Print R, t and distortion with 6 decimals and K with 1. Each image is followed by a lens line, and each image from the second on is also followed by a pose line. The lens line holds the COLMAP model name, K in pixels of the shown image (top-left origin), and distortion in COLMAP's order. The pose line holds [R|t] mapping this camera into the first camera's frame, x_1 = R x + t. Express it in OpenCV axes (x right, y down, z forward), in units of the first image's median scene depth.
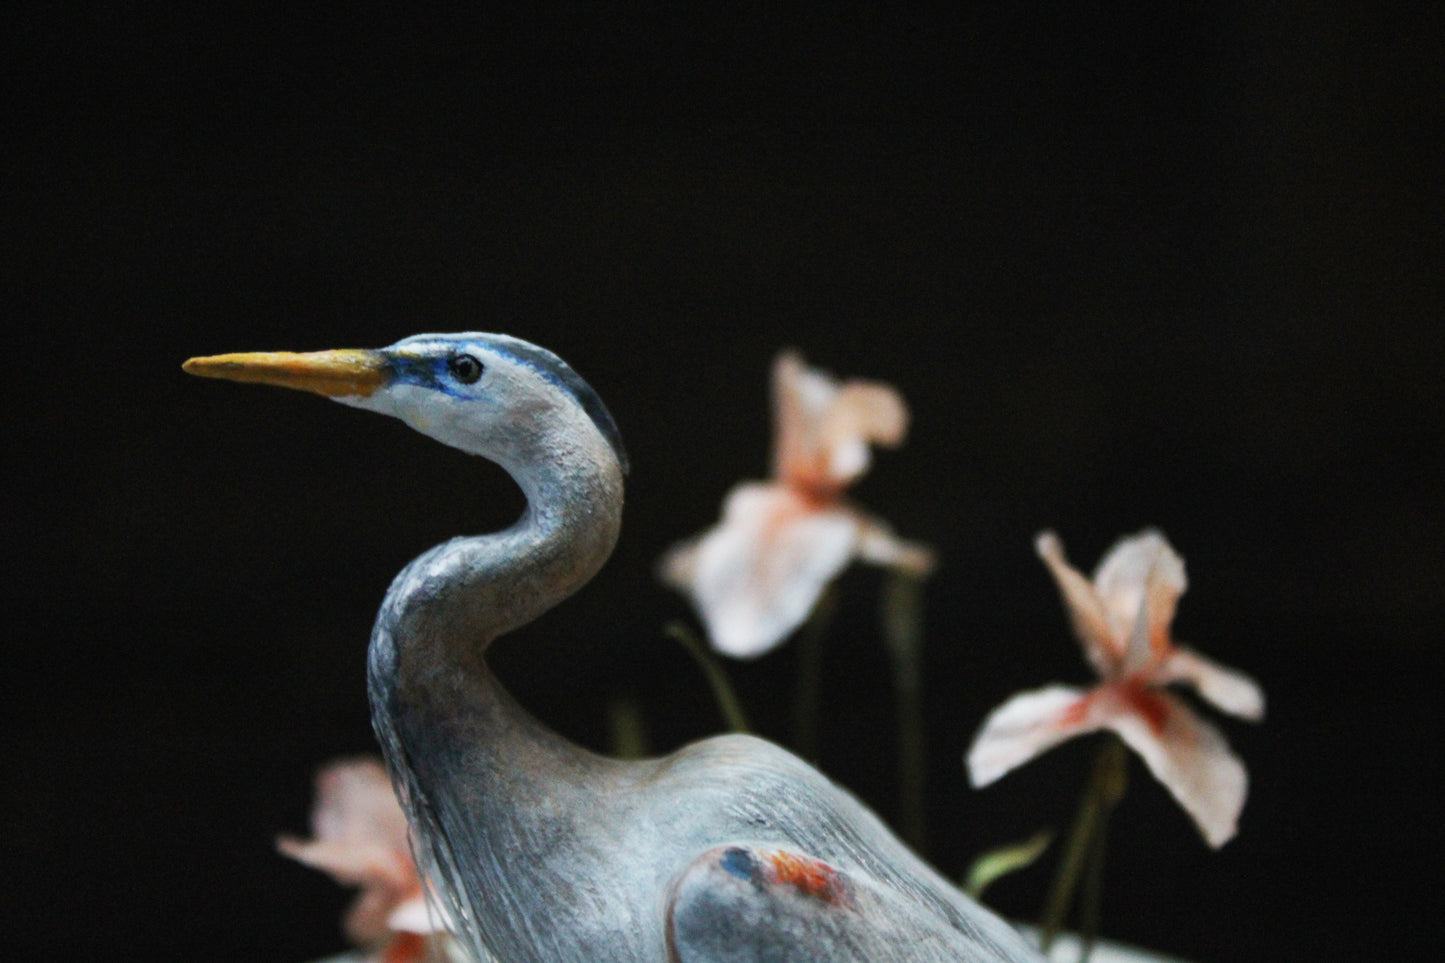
lens RADIAL K [[2829.2, 0, 722.5], [0, 2829.2, 481.5], [0, 0, 1]] dist [0.009615, -0.226707]
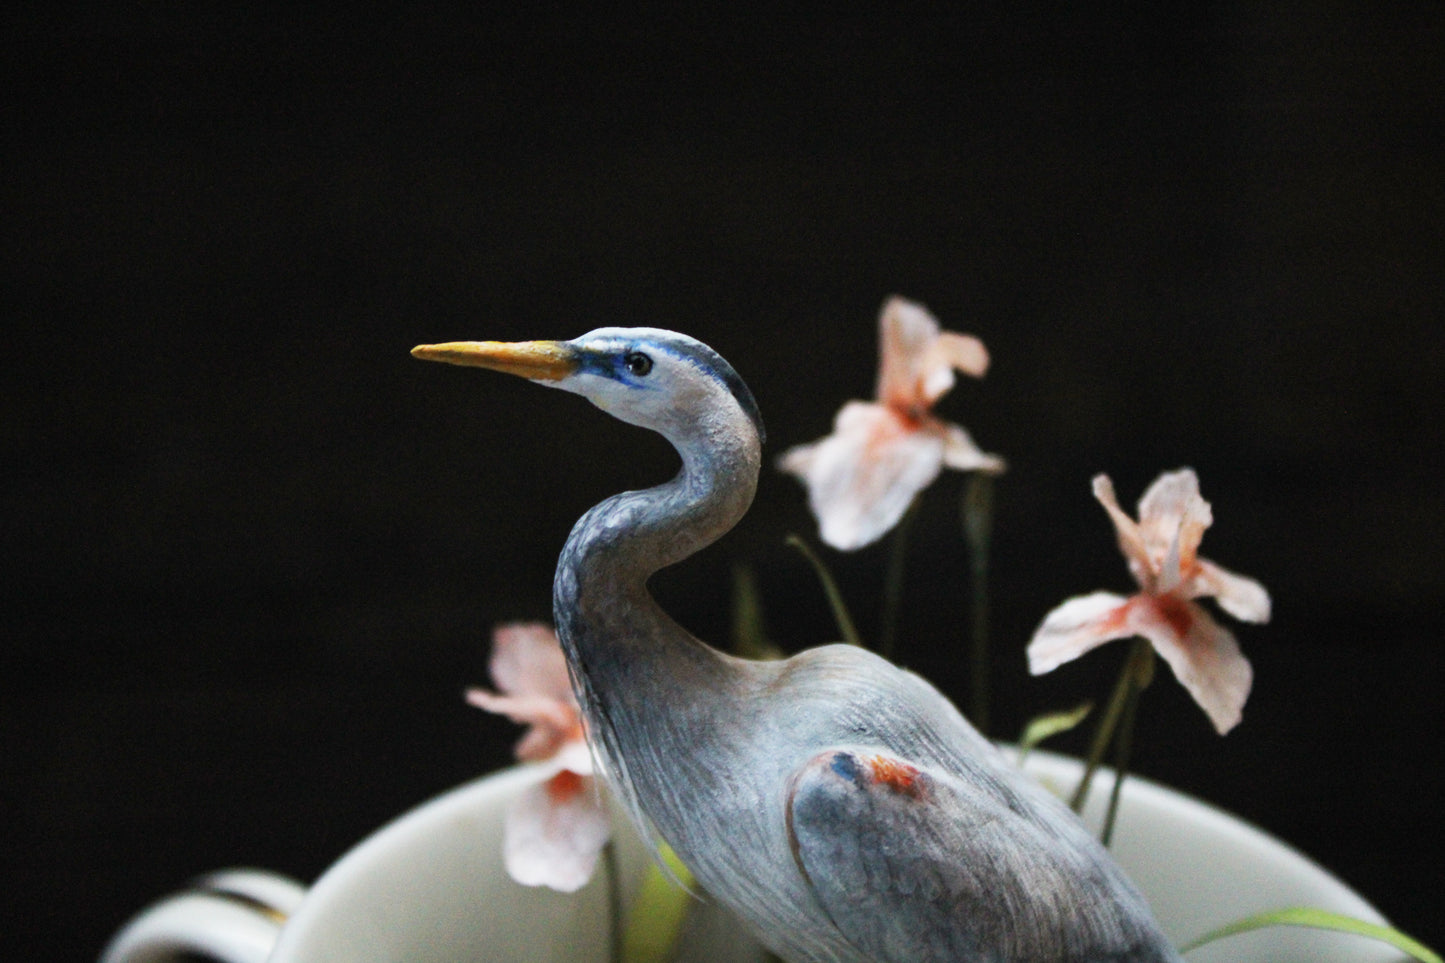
lens RADIAL K [[2829.2, 0, 722.5], [0, 2829.2, 481.5], [0, 0, 1]] dist [0.009615, -0.226707]
pose [[0.999300, 0.033716, -0.016218, -0.032080], [-0.030797, 0.987408, 0.155168, -0.182530], [0.021246, -0.154560, 0.987755, -0.235902]]
